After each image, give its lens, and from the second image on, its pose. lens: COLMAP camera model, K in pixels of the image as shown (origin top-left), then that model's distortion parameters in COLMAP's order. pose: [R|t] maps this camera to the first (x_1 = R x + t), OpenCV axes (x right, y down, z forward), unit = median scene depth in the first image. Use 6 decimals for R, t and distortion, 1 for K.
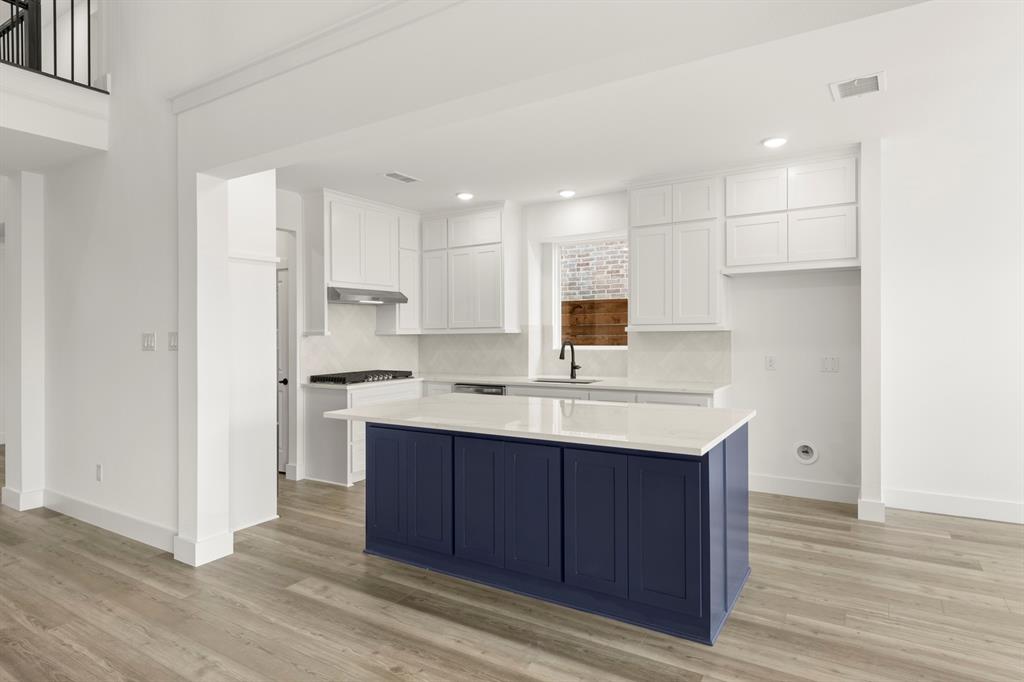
lens RADIAL K [[571.4, 0, 529.1], [0, 571.4, 344.4], [0, 0, 1]] dist [0.019573, -0.007208]
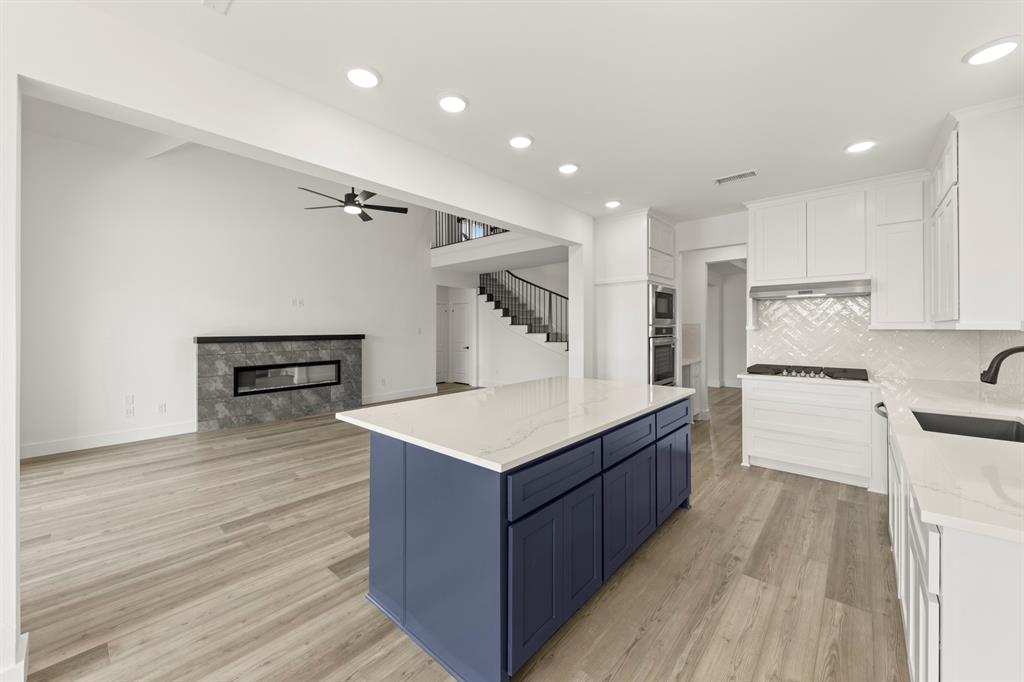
lens RADIAL K [[402.5, 0, 529.2], [0, 402.5, 327.1], [0, 0, 1]] dist [0.003910, -0.000088]
pose [[-0.175534, -0.001346, -0.984472, 0.620266], [-0.010060, 0.999949, 0.000426, -0.019765], [0.984422, 0.009979, -0.175539, 0.846193]]
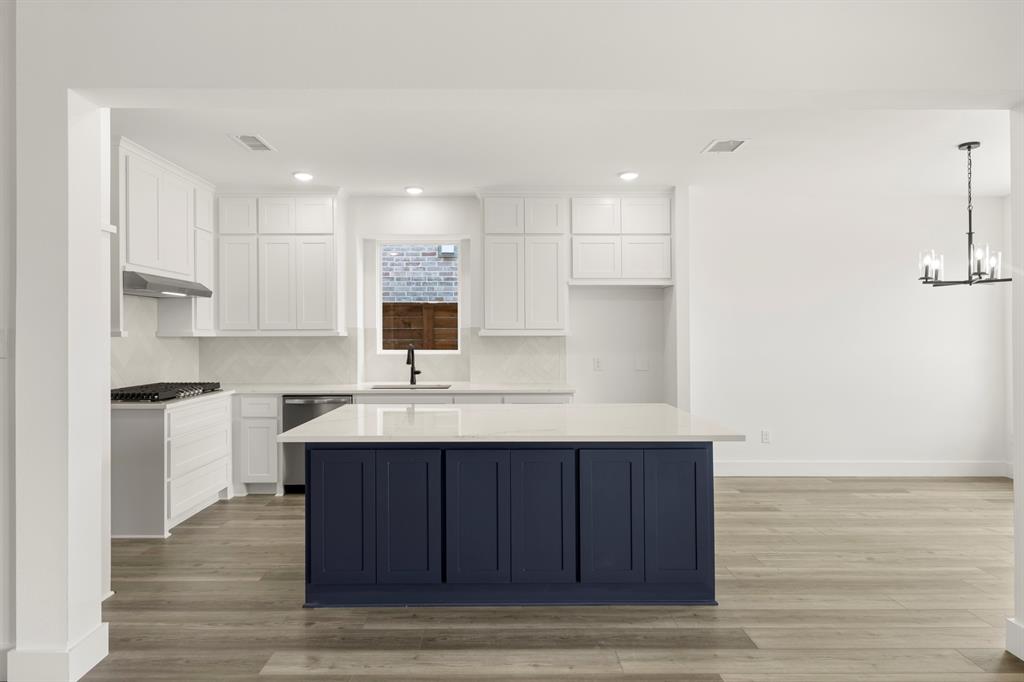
lens RADIAL K [[571.4, 0, 520.3], [0, 571.4, 345.0], [0, 0, 1]] dist [0.019573, -0.007208]
pose [[0.847953, 0.001723, 0.530069, -0.370282], [0.002387, 0.999972, -0.007069, 0.001306], [-0.530066, 0.007260, 0.847925, 0.125126]]
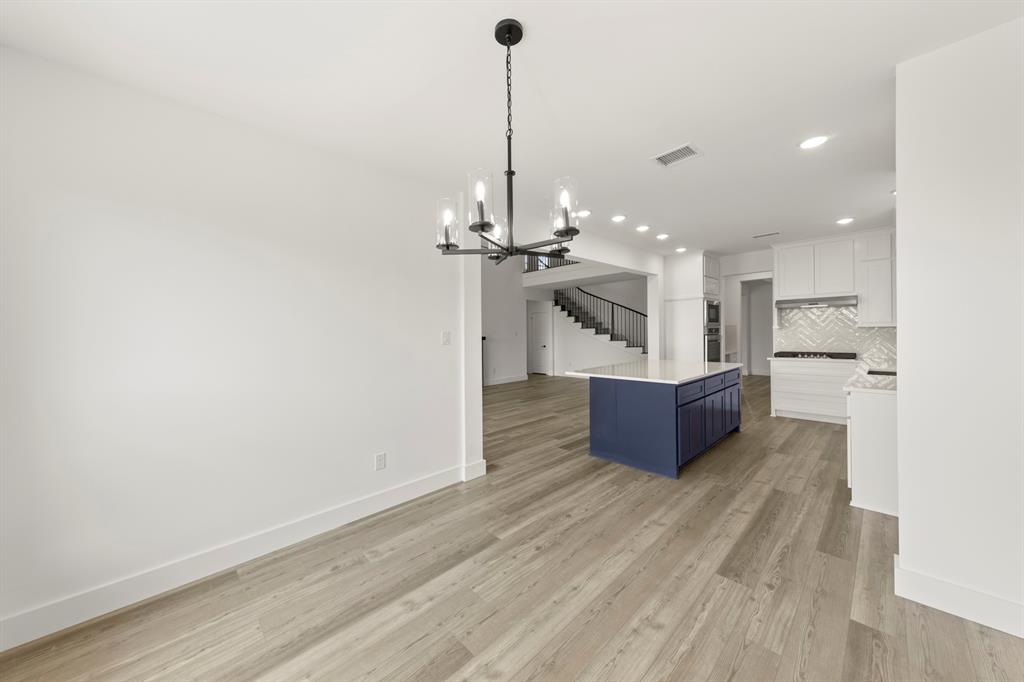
lens RADIAL K [[373.2, 0, 517.1], [0, 373.2, 335.7], [0, 0, 1]] dist [0.010354, -0.000008]
pose [[-0.265944, 0.014281, -0.963883, 1.145941], [0.005427, 0.999897, 0.013317, -0.016038], [0.963973, -0.001689, -0.265994, 0.653125]]
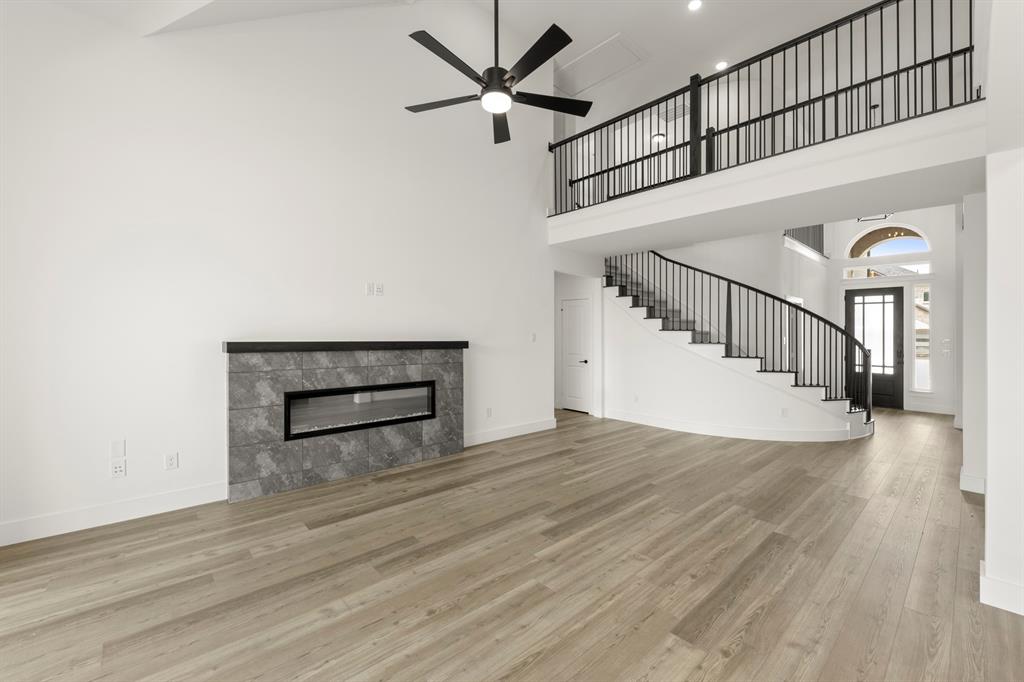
lens RADIAL K [[422.6, 0, 516.7], [0, 422.6, 347.2], [0, 0, 1]] dist [0.000051, 0.000188]
pose [[-0.291087, 0.025576, -0.956355, 0.171587], [-0.026700, 0.999036, 0.034844, -0.009743], [0.956324, 0.035678, -0.290124, 0.362394]]
